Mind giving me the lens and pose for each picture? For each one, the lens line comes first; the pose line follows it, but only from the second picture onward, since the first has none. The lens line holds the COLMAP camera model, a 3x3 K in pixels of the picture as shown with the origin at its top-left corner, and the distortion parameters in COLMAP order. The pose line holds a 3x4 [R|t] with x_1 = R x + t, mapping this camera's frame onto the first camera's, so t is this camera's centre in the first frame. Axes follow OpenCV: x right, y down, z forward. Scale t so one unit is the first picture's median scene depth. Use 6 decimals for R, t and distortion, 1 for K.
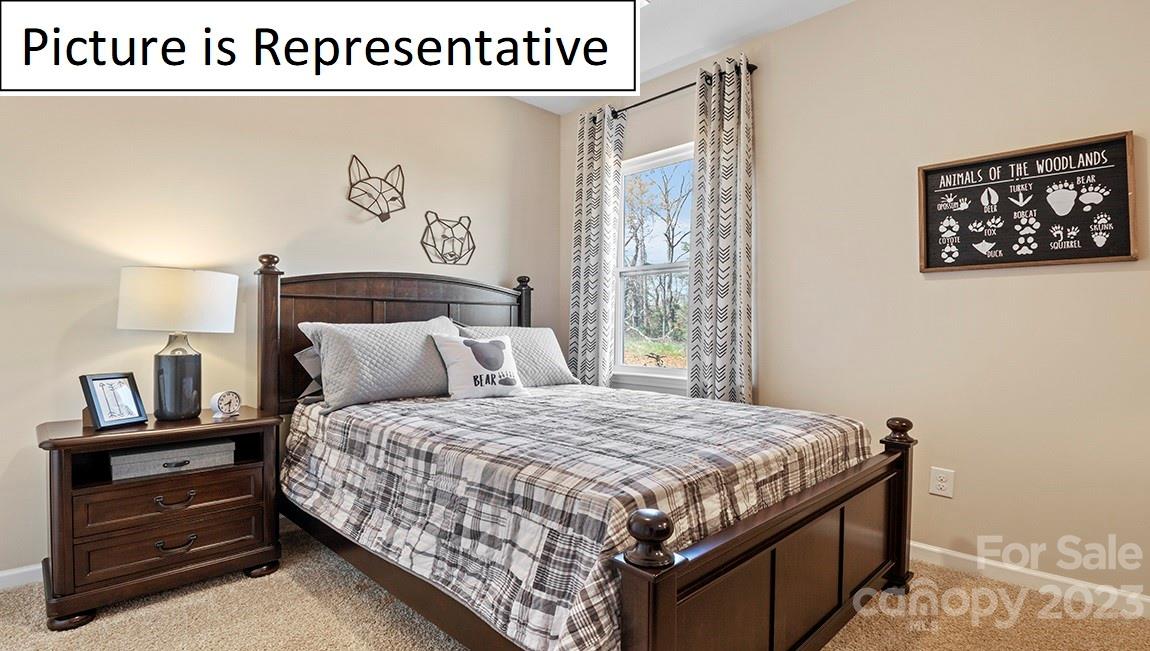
lens RADIAL K [[537.3, 0, 569.8], [0, 537.3, 330.4], [0, 0, 1]] dist [0.001164, 0.000002]
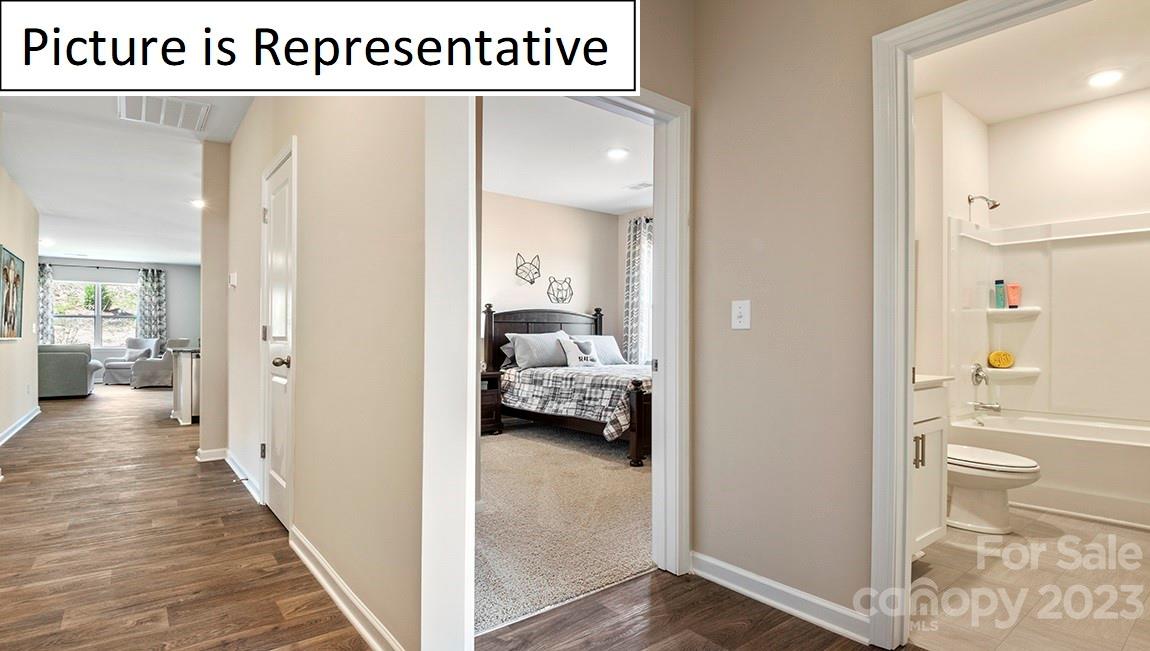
lens RADIAL K [[583.9, 0, 575.0], [0, 583.9, 325.5], [0, 0, 1]] dist [-0.001846, -0.000304]
pose [[0.994963, -0.003333, -0.100185, 0.052074], [0.000709, 0.999656, -0.026222, 0.017229], [0.100238, 0.026019, 0.994623, -1.453922]]
